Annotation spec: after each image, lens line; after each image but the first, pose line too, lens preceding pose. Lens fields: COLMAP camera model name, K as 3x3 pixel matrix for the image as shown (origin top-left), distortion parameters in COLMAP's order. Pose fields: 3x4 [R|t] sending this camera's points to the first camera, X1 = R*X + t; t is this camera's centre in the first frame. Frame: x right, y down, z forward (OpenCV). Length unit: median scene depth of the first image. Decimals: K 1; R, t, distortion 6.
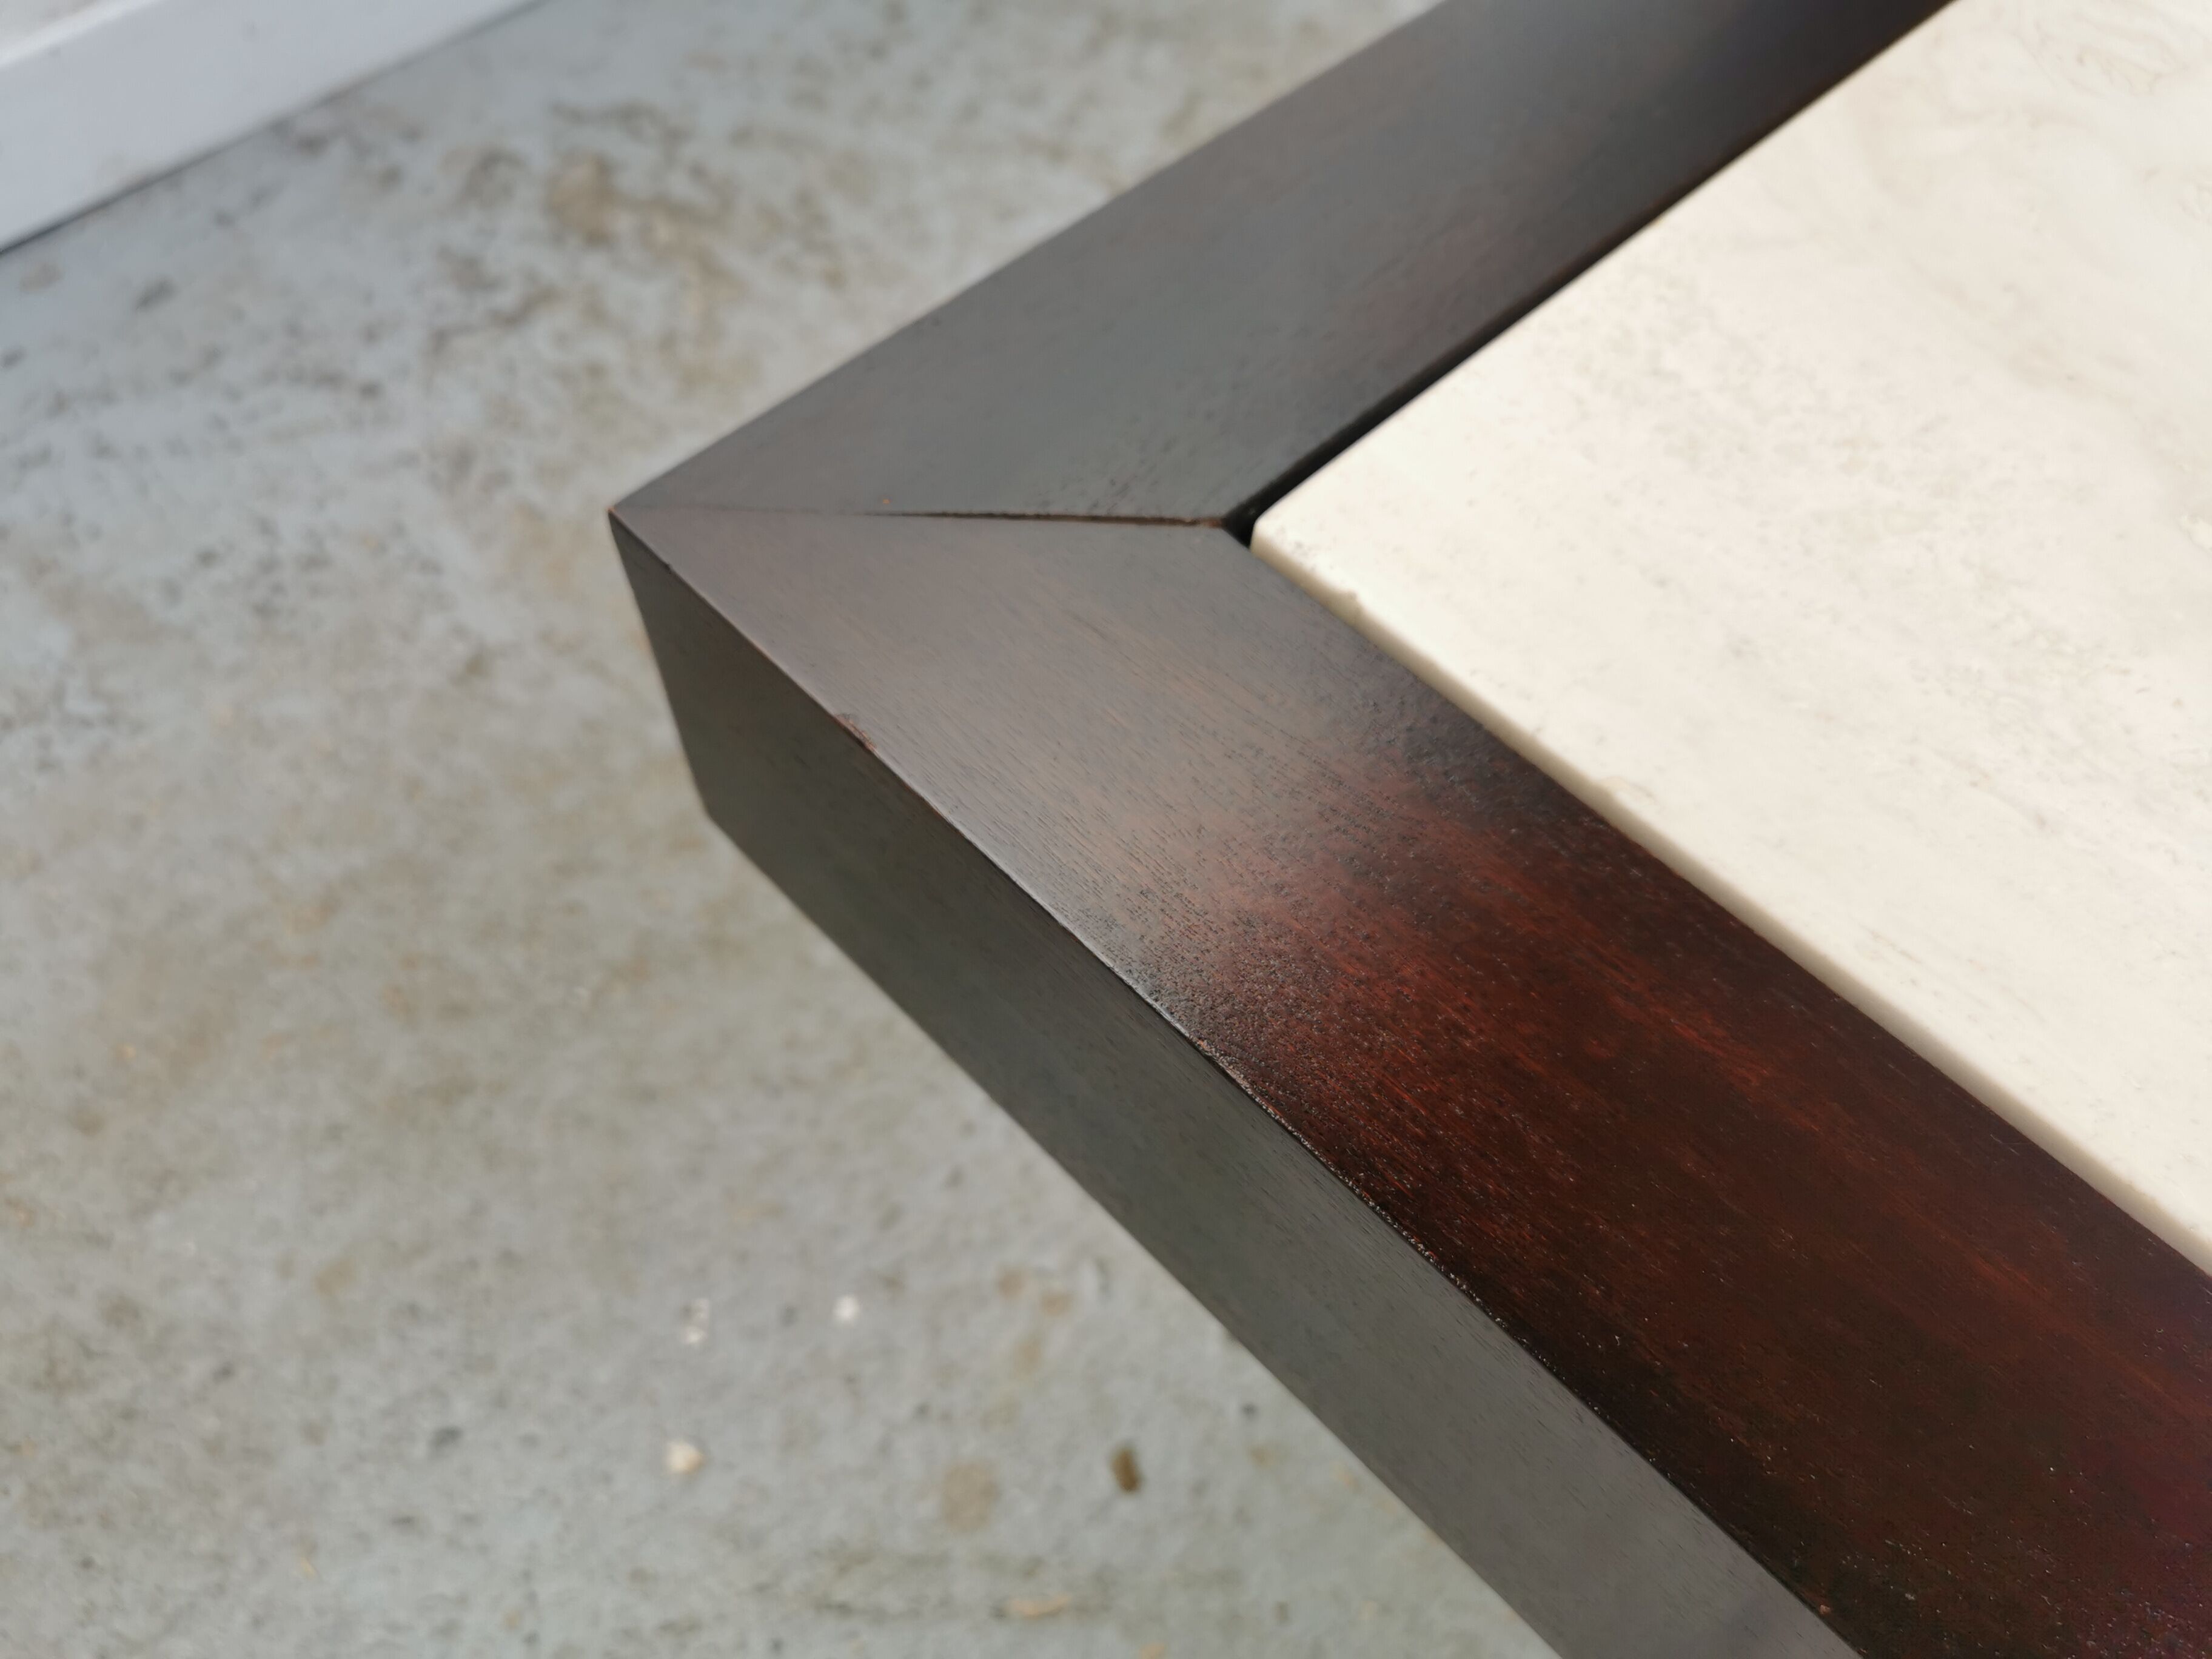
lens RADIAL K [[1711.0, 0, 1113.8], [0, 1711.0, 824.8], [0, 0, 1]] dist [0.056300, -0.059616]
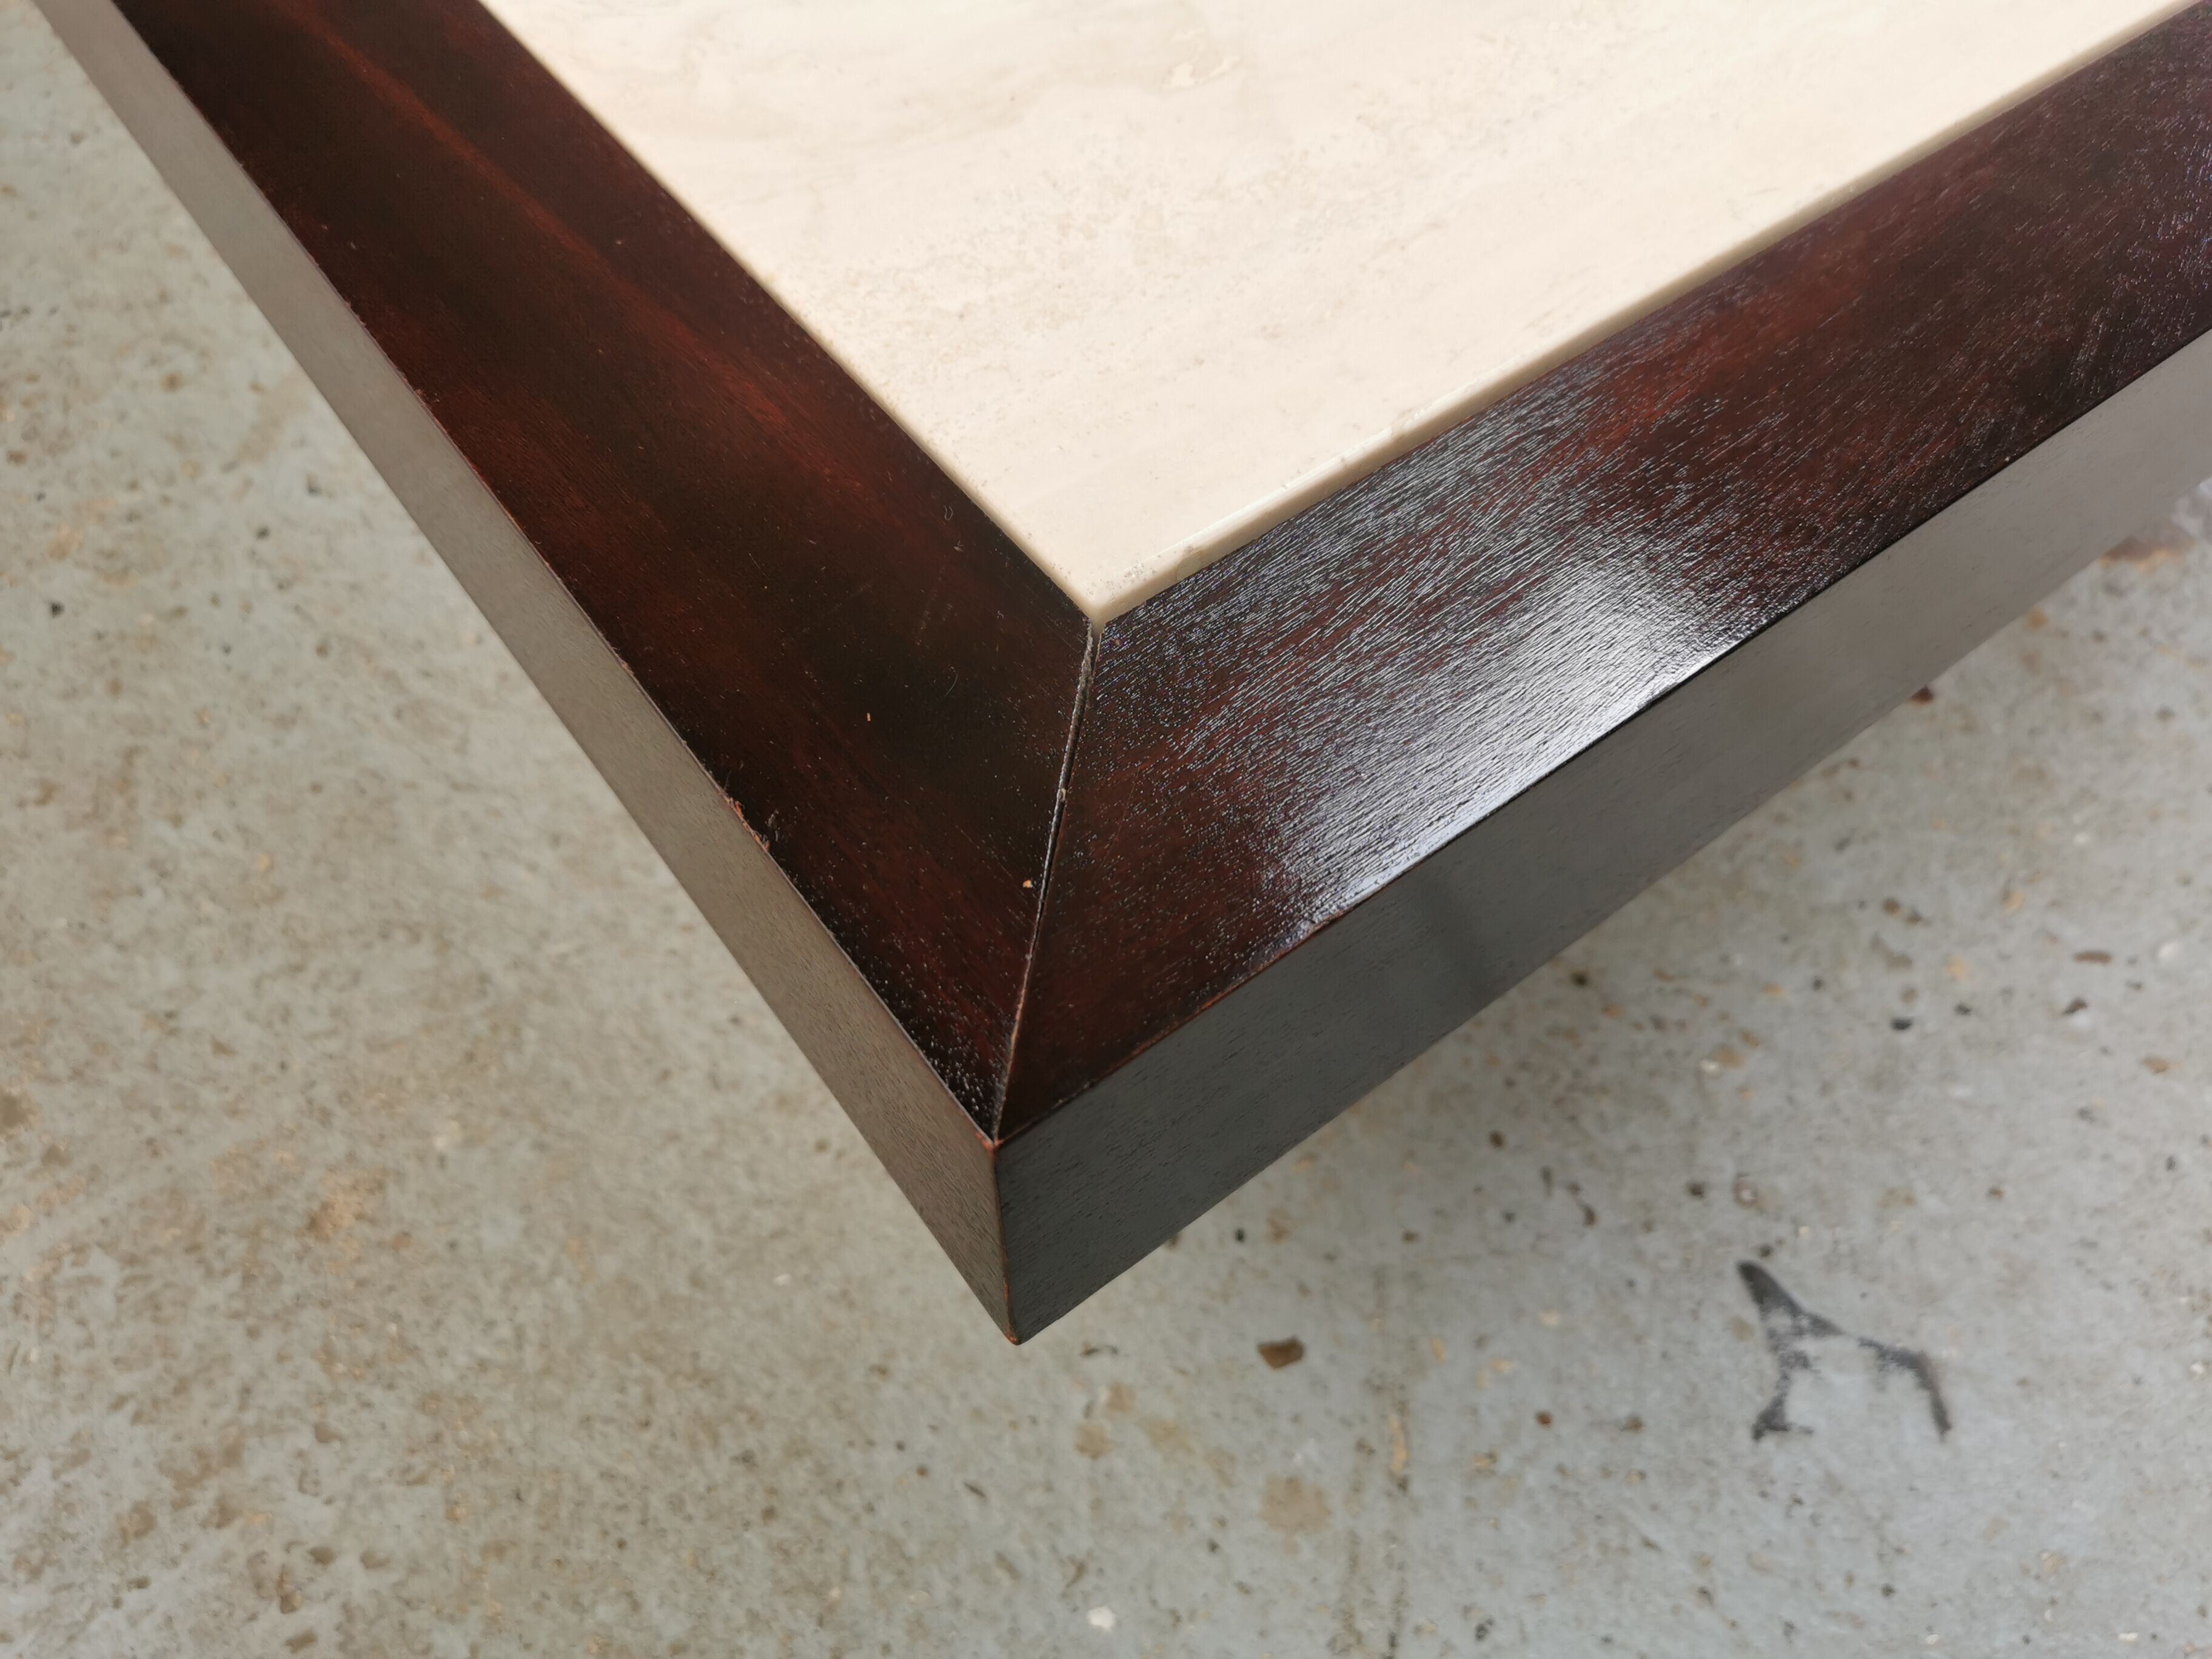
lens RADIAL K [[1711.0, 0, 1120.1], [0, 1711.0, 831.3], [0, 0, 1]] dist [0.056300, -0.059616]
pose [[0.145092, -0.844606, 0.515354, -0.303313], [0.840043, 0.380356, 0.386856, -0.268104], [-0.522759, 0.376789, 0.764692, 0.109394]]
